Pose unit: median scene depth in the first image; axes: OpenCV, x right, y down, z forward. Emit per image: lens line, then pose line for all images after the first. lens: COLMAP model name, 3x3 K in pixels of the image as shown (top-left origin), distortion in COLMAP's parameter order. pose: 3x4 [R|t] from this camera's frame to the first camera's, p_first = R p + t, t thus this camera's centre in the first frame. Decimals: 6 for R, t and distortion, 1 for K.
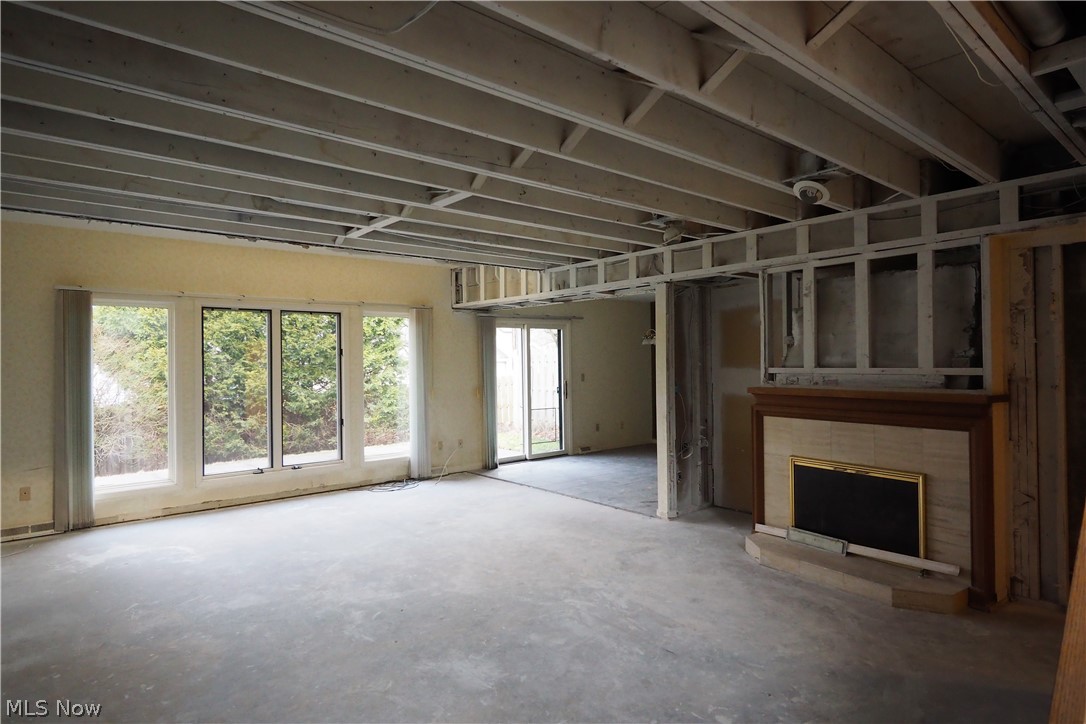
lens RADIAL K [[609.3, 0, 548.9], [0, 609.3, 356.5], [0, 0, 1]] dist [-0.003355, 0.001150]
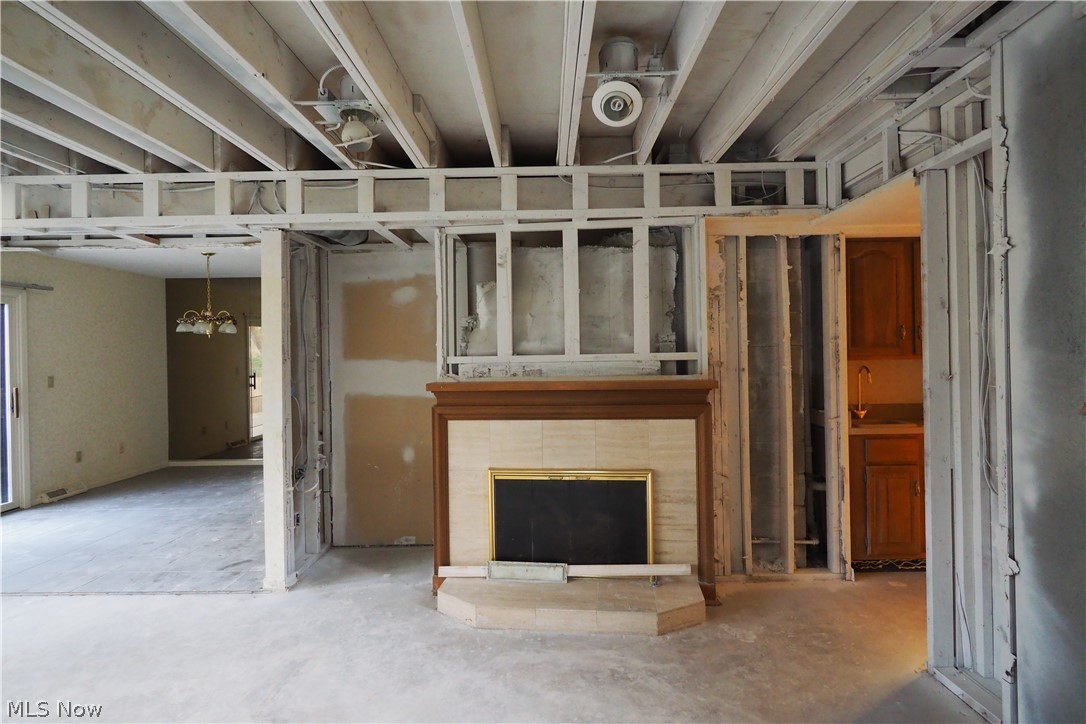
lens RADIAL K [[543.0, 0, 549.7], [0, 543.0, 354.9], [0, 0, 1]] dist [-0.000788, -0.000194]
pose [[0.648895, 0.003624, 0.760869, -0.075565], [0.001848, 0.999978, -0.006339, 0.021186], [-0.760876, 0.005519, 0.648874, 0.463594]]
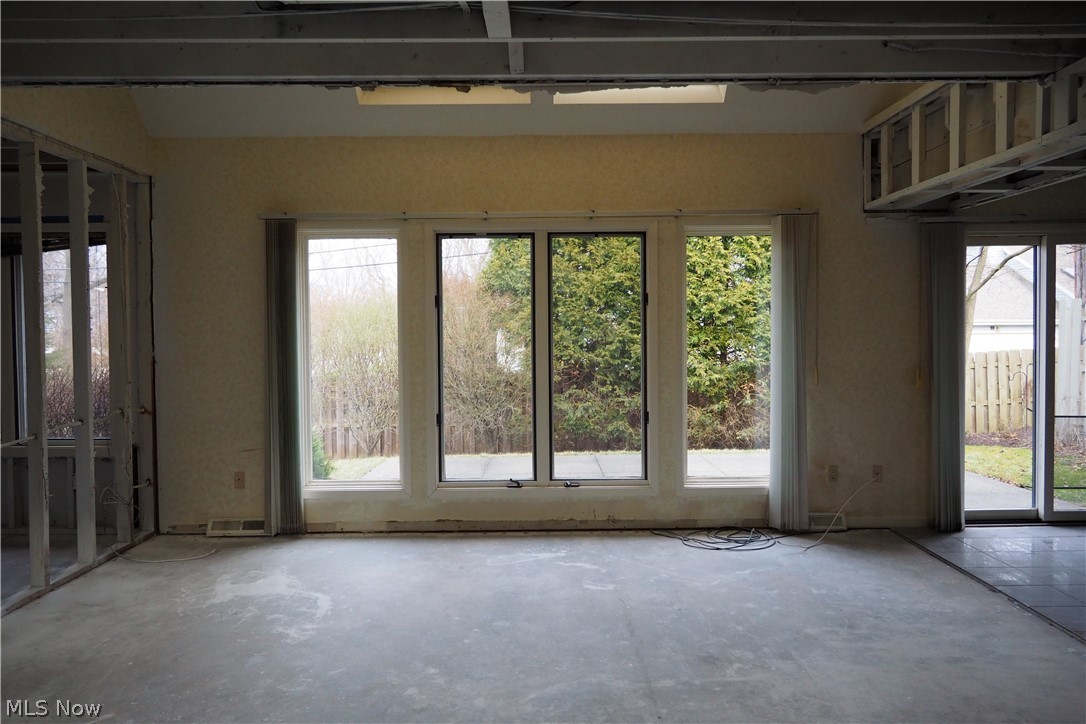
lens RADIAL K [[736.8, 0, 549.5], [0, 736.8, 355.9], [0, 0, 1]] dist [-0.002300, -0.001289]
pose [[0.761606, 0.025995, -0.647519, 0.076375], [0.004897, 0.998936, 0.045862, 0.022301], [0.648022, -0.038099, 0.760668, 0.583290]]
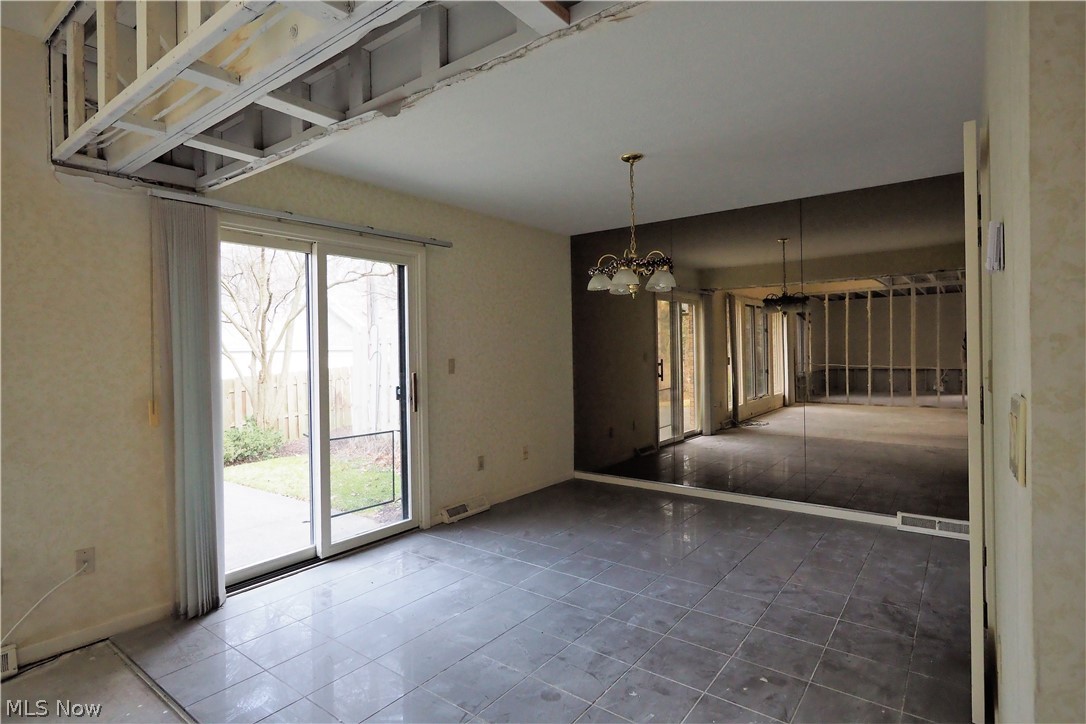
lens RADIAL K [[555.2, 0, 547.6], [0, 555.2, 349.4], [0, 0, 1]] dist [-0.000119, 0.000071]
pose [[0.977039, -0.000276, 0.213062, 0.071146], [-0.000161, 0.999998, 0.002034, 0.039410], [-0.213062, -0.002021, 0.977037, 1.077917]]
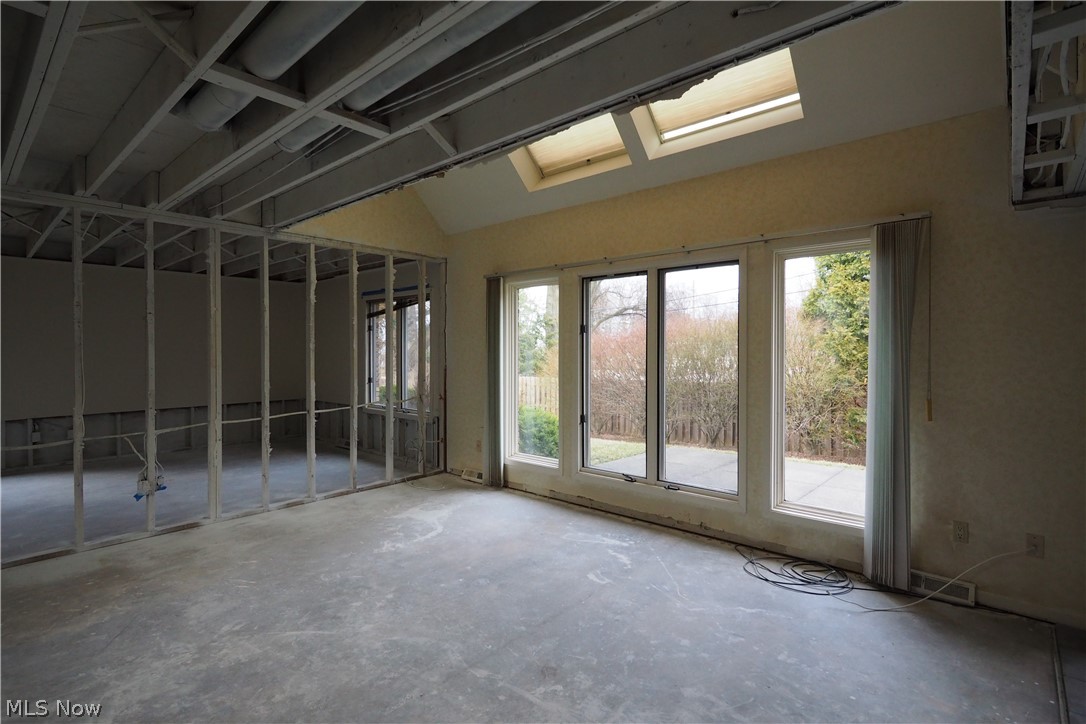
lens RADIAL K [[523.1, 0, 548.6], [0, 523.1, 356.7], [0, 0, 1]] dist [-0.003104, 0.000116]
pose [[0.138501, 0.023462, -0.990084, 0.237346], [0.007580, 0.999665, 0.024749, 0.018508], [0.990333, -0.010932, 0.138277, 1.086361]]
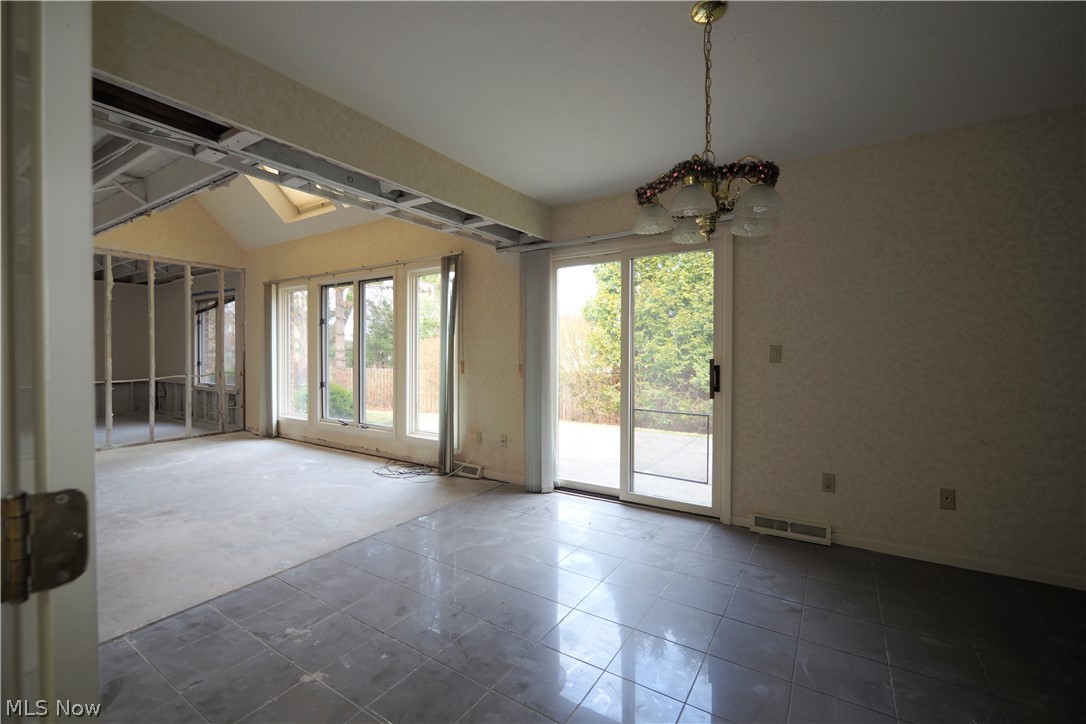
lens RADIAL K [[455.5, 0, 547.5], [0, 455.5, 357.2], [0, 0, 1]] dist [-0.006008, 0.000612]
pose [[0.292625, 0.025410, -0.955890, 0.618556], [0.002589, 0.999622, 0.027365, 0.055267], [0.956224, -0.010483, 0.292449, 1.510334]]
